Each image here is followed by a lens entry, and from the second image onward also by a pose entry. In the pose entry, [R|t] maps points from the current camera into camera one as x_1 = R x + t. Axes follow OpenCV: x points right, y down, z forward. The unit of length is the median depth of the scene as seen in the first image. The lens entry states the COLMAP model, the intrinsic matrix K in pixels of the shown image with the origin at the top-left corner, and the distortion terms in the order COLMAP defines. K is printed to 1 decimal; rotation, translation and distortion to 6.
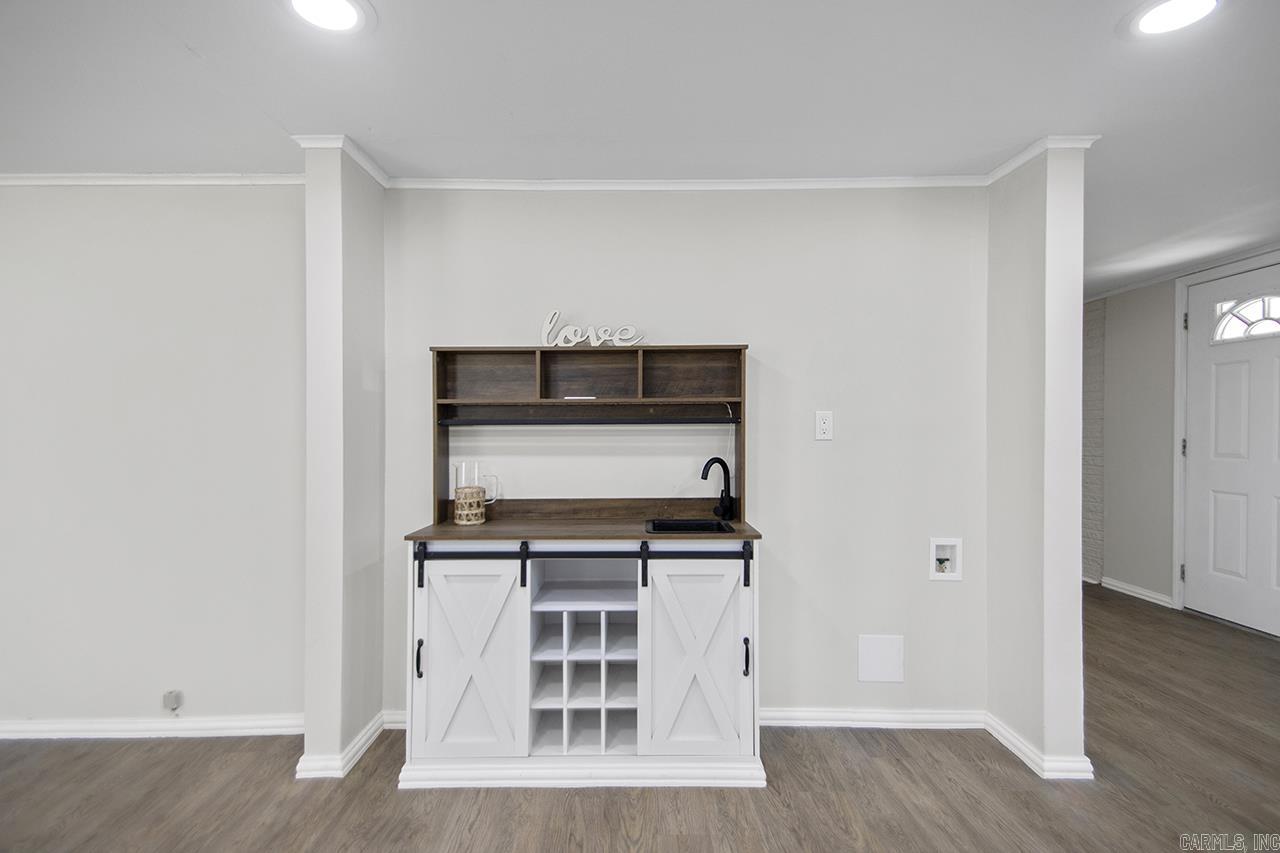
lens RADIAL K [[598.3, 0, 638.7], [0, 598.3, 429.8], [0, 0, 1]] dist [0.022764, -0.007139]
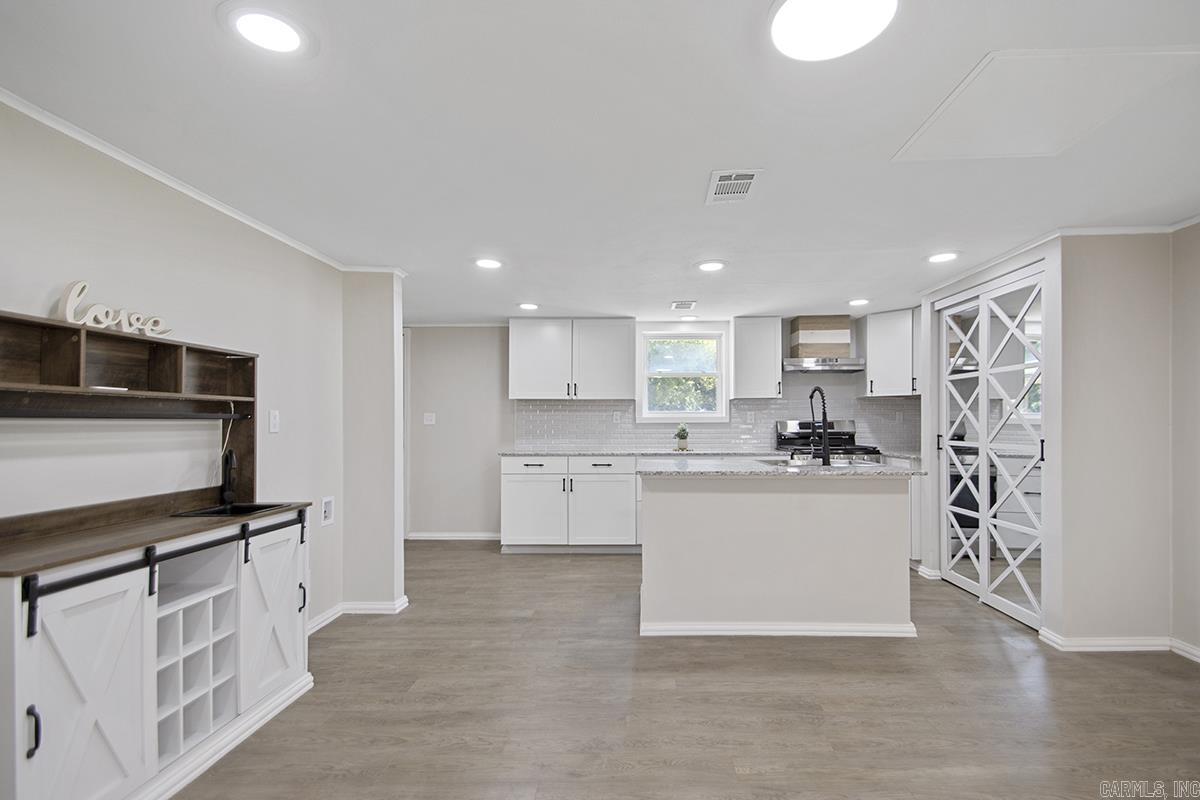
lens RADIAL K [[560.9, 0, 625.1], [0, 560.9, 420.1], [0, 0, 1]] dist [0.022764, -0.007139]
pose [[0.035360, 0.009374, 0.999331, -0.968883], [0.000988, 0.999955, -0.009415, 0.002116], [-0.999374, 0.001320, 0.035349, 0.226783]]
